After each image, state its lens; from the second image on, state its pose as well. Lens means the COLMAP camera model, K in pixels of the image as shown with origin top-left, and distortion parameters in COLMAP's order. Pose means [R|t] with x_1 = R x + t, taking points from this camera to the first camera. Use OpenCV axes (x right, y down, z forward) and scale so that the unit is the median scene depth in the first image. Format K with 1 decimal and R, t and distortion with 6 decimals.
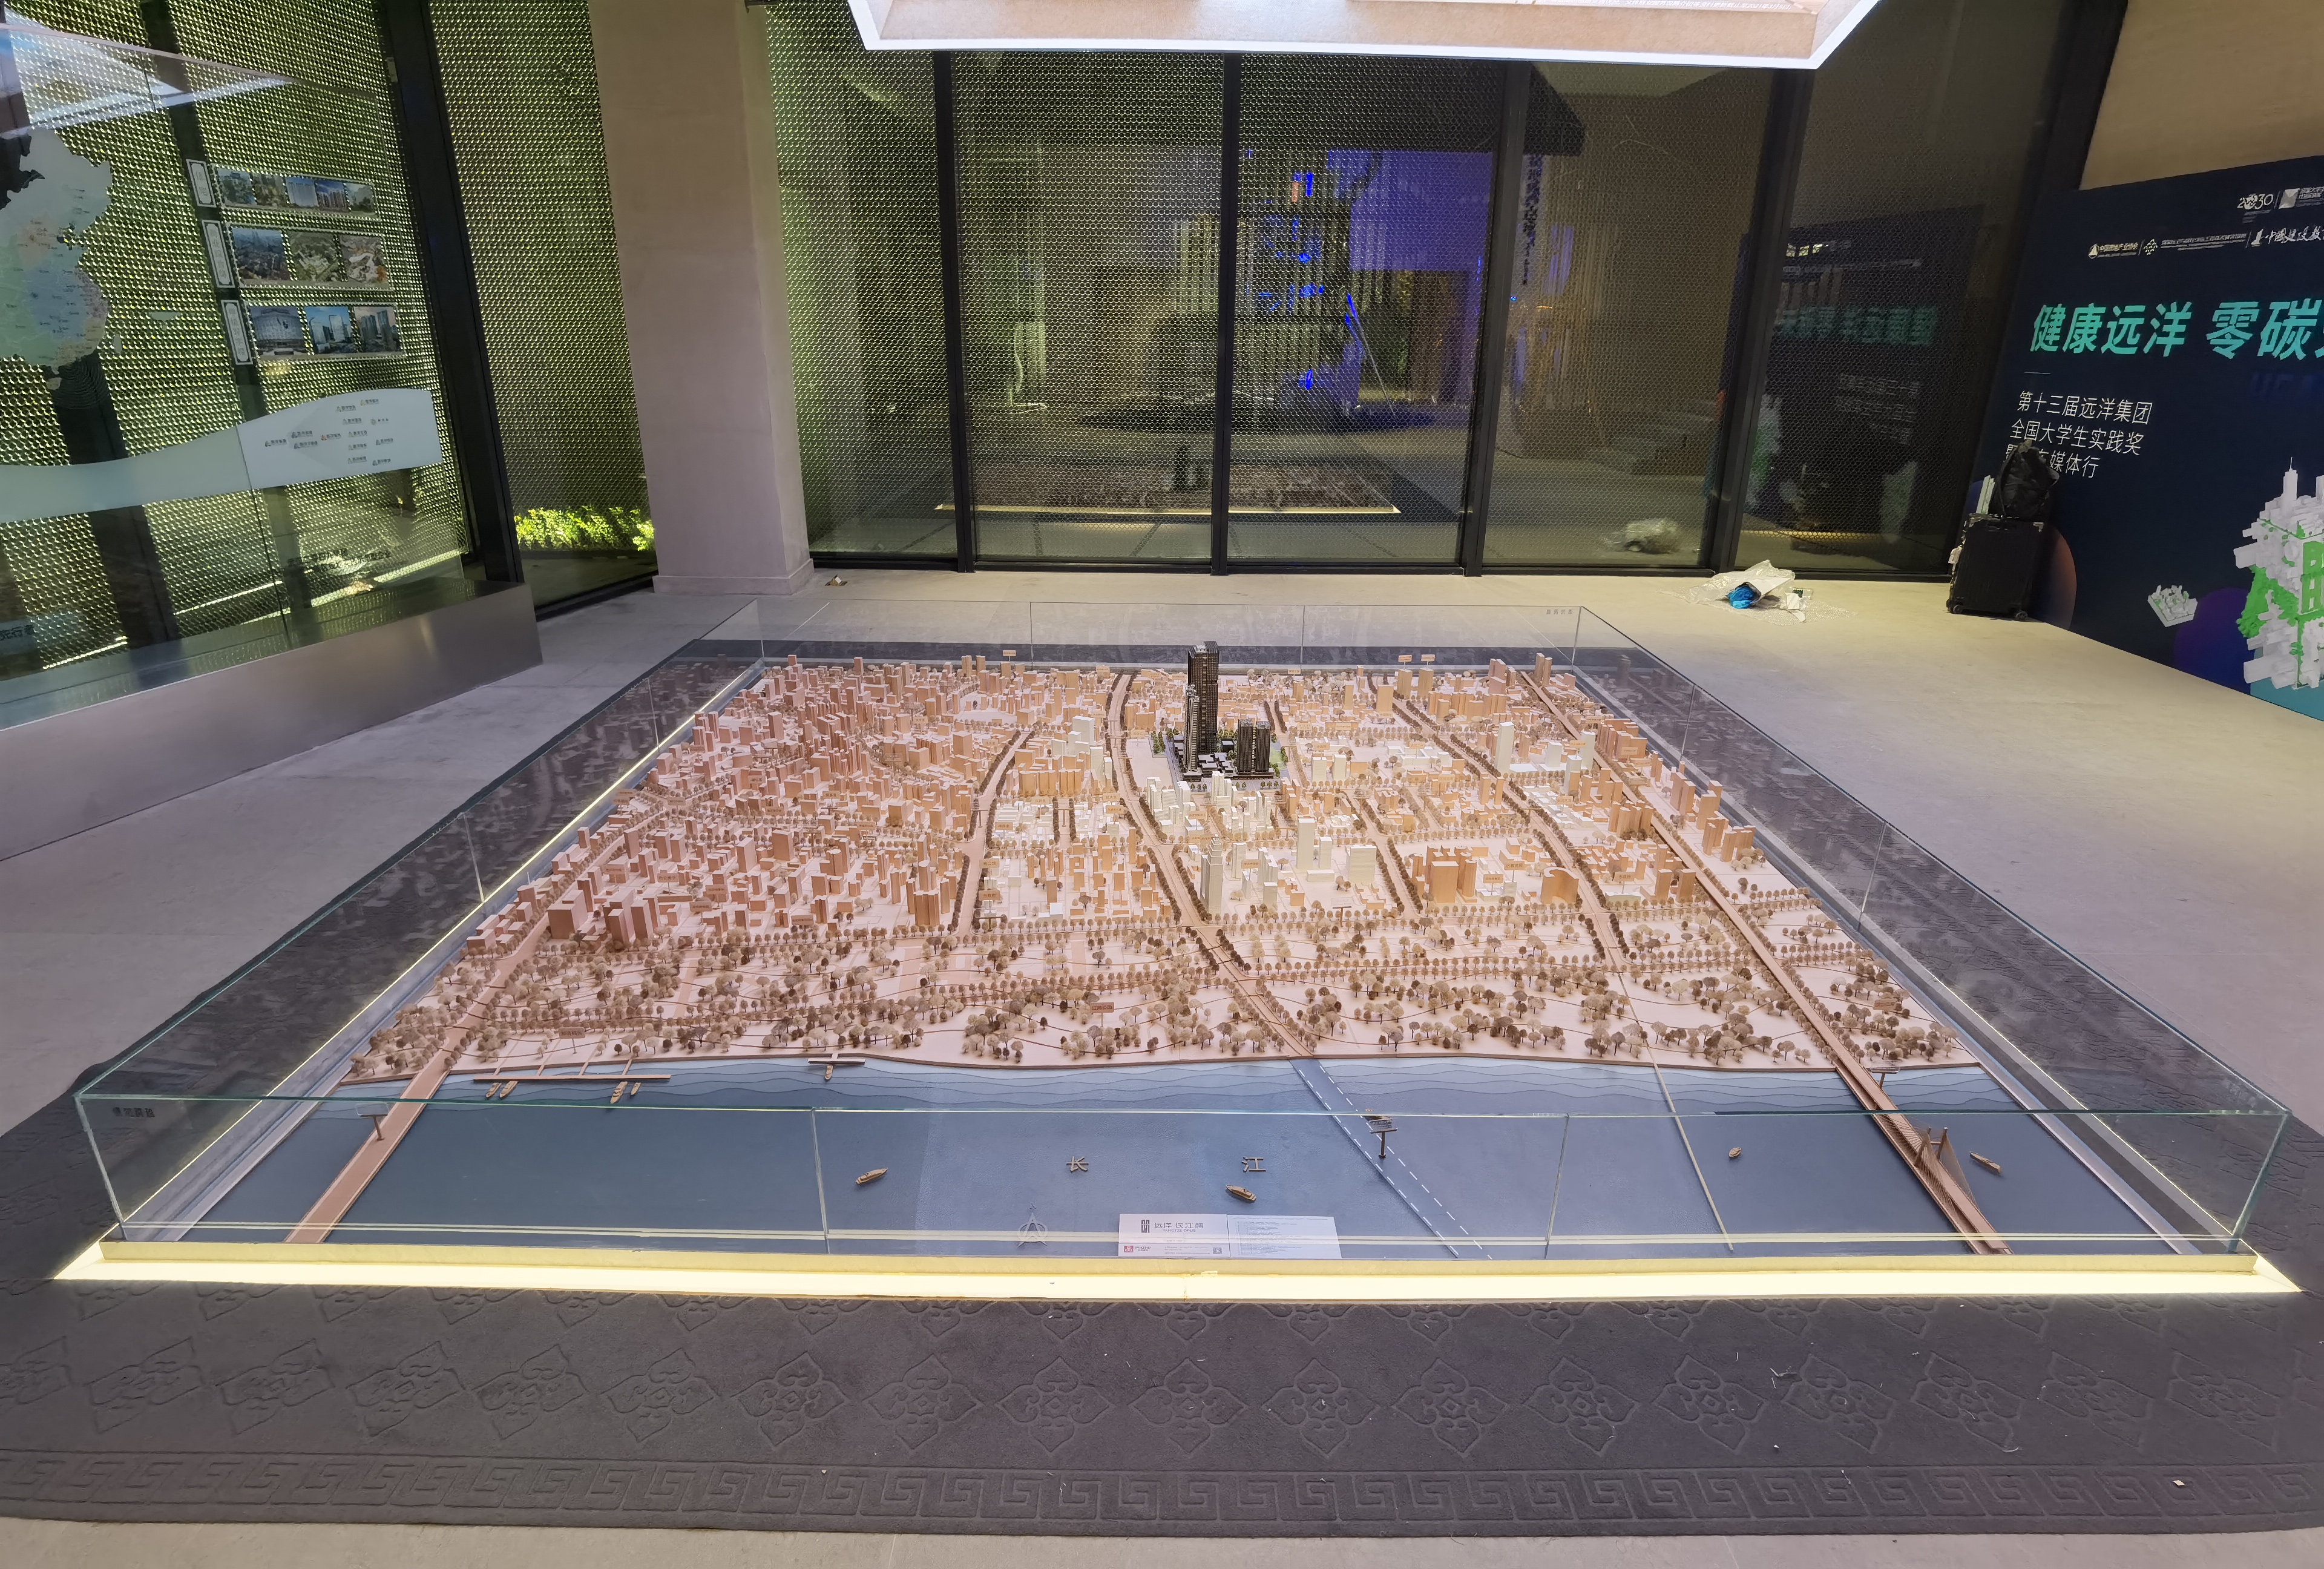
lens RADIAL K [[1222.2, 0, 1161.0], [0, 1222.2, 782.5], [0, 0, 1]] dist [-0.052934, 0.027516]
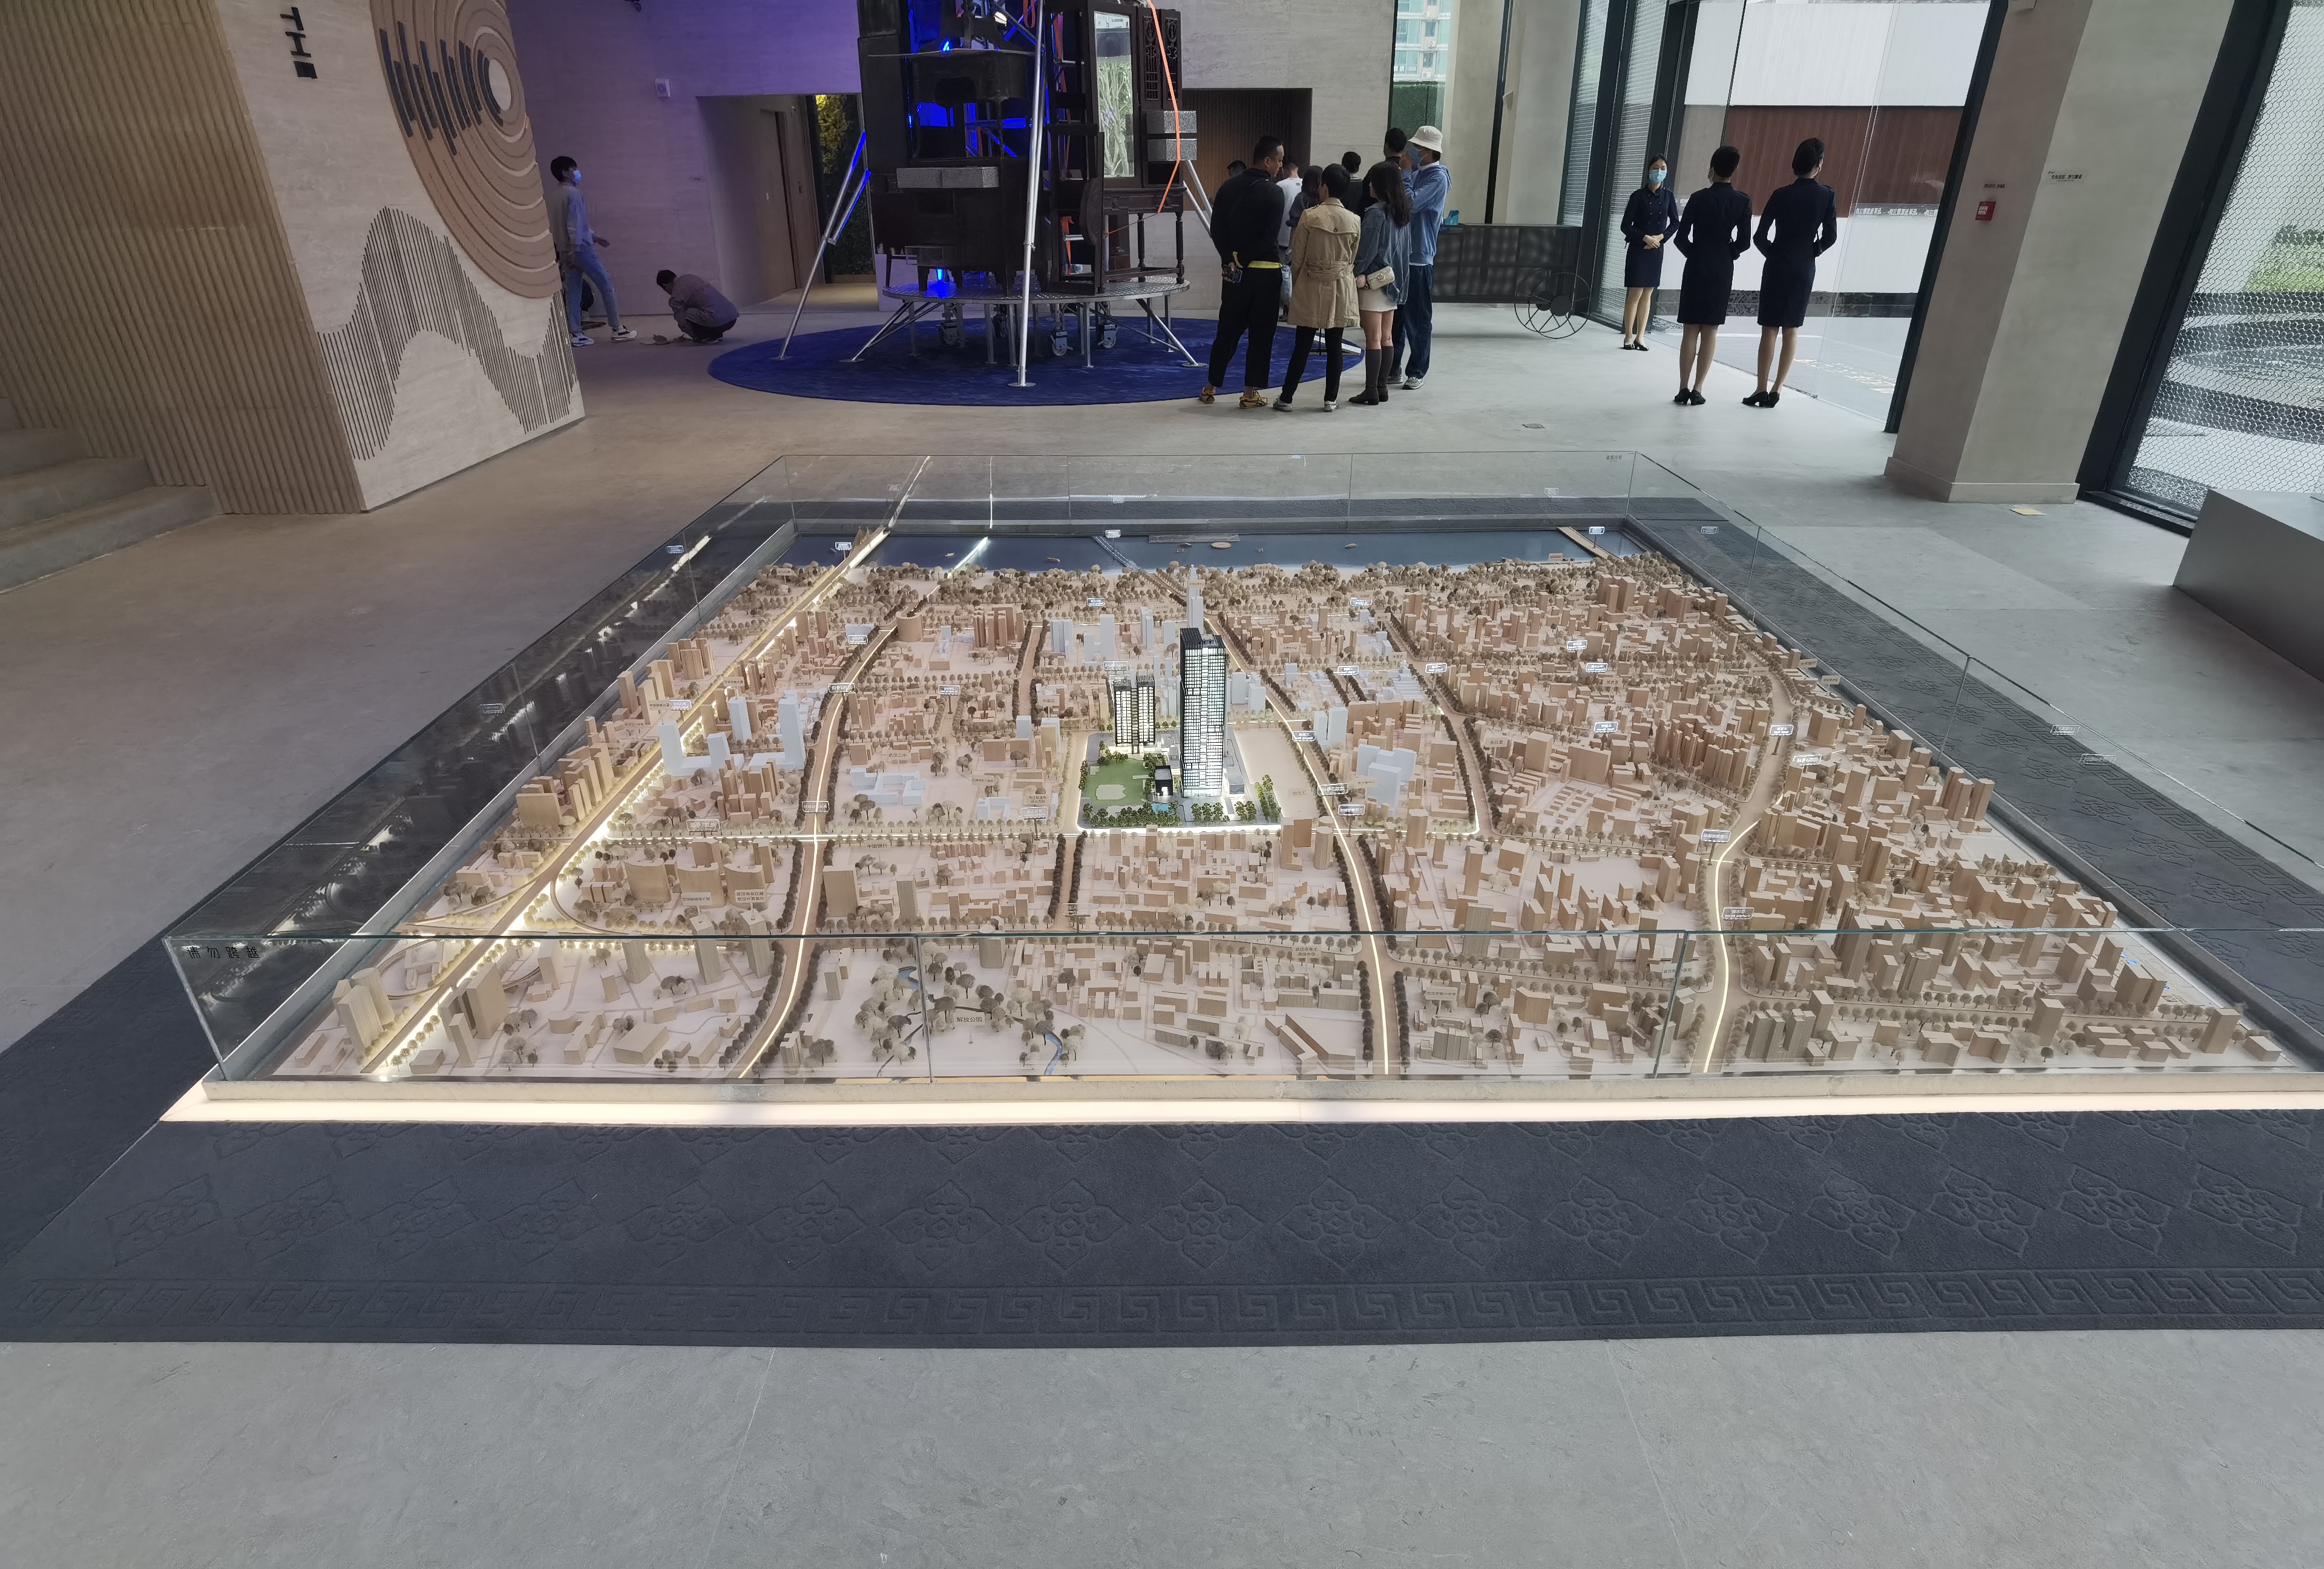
lens RADIAL K [[1222.2, 0, 1167.3], [0, 1222.2, 796.9], [0, 0, 1]] dist [-0.052934, 0.027516]
pose [[-0.999995, 0.000808, -0.003209, 0.054366], [-0.001867, 0.662641, 0.748935, -0.557635], [0.002732, 0.748937, -0.662636, 1.518504]]
